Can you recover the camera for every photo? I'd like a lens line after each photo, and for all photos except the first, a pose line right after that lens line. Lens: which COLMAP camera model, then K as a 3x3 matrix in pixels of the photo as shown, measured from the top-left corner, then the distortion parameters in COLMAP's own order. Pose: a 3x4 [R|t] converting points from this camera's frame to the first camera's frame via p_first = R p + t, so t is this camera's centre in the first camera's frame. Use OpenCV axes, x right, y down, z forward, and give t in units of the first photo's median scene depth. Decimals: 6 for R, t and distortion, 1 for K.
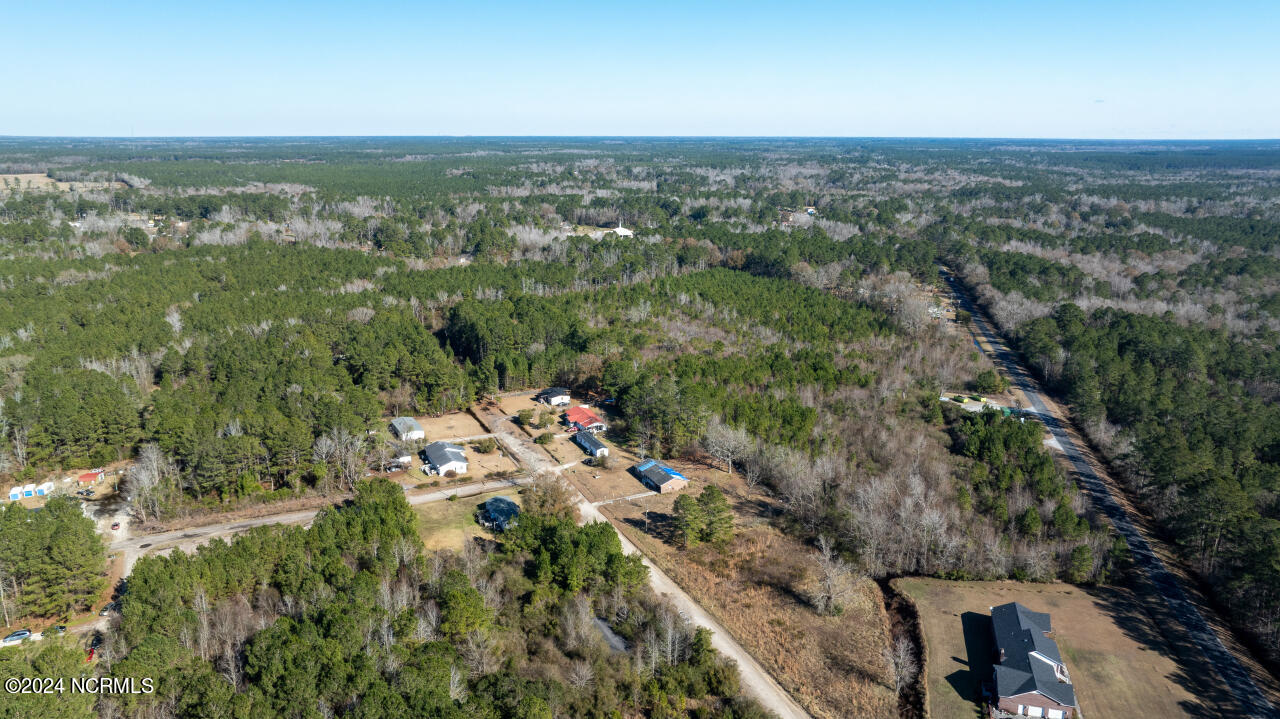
lens RADIAL K [[918.8, 0, 640.0], [0, 918.8, 359.5], [0, 0, 1]] dist [-0.019679, 0.008583]
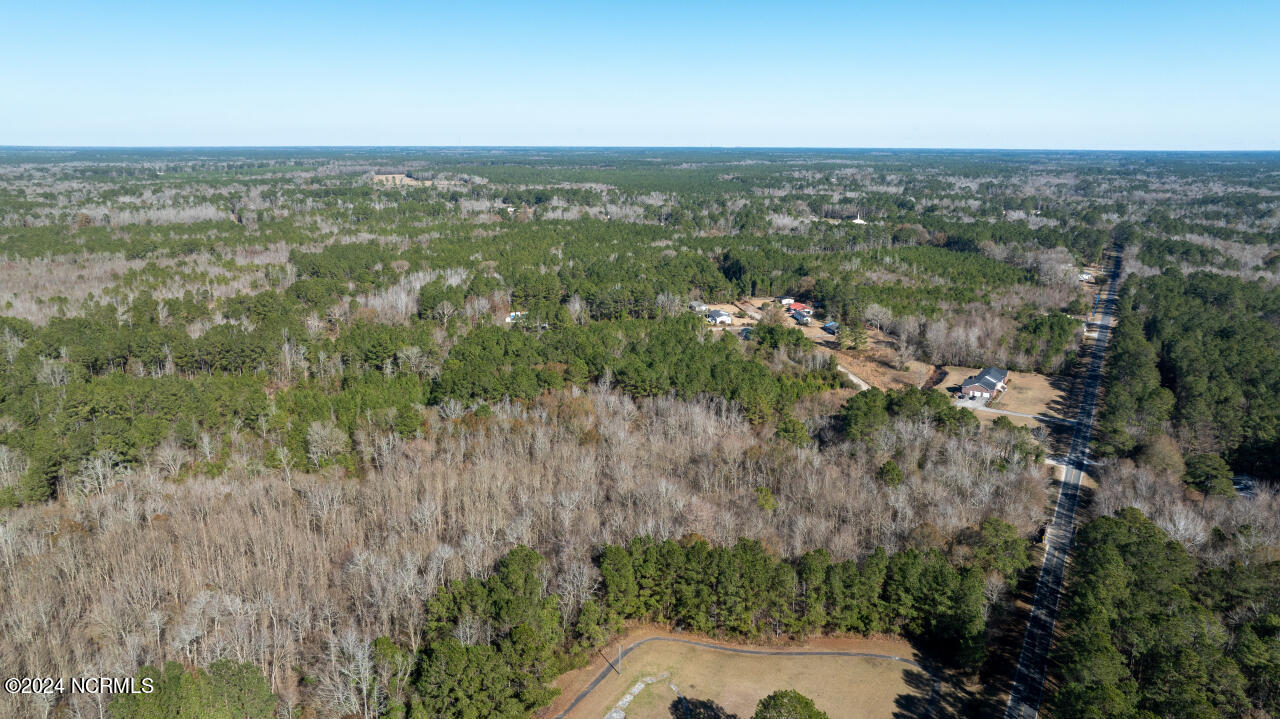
lens RADIAL K [[918.8, 0, 640.0], [0, 918.8, 359.5], [0, 0, 1]] dist [-0.019679, 0.008583]
pose [[0.960051, 0.065183, -0.272127, 0.054097], [-0.068408, 0.997655, -0.002369, 0.080917], [0.271334, 0.020890, 0.962258, -0.312668]]
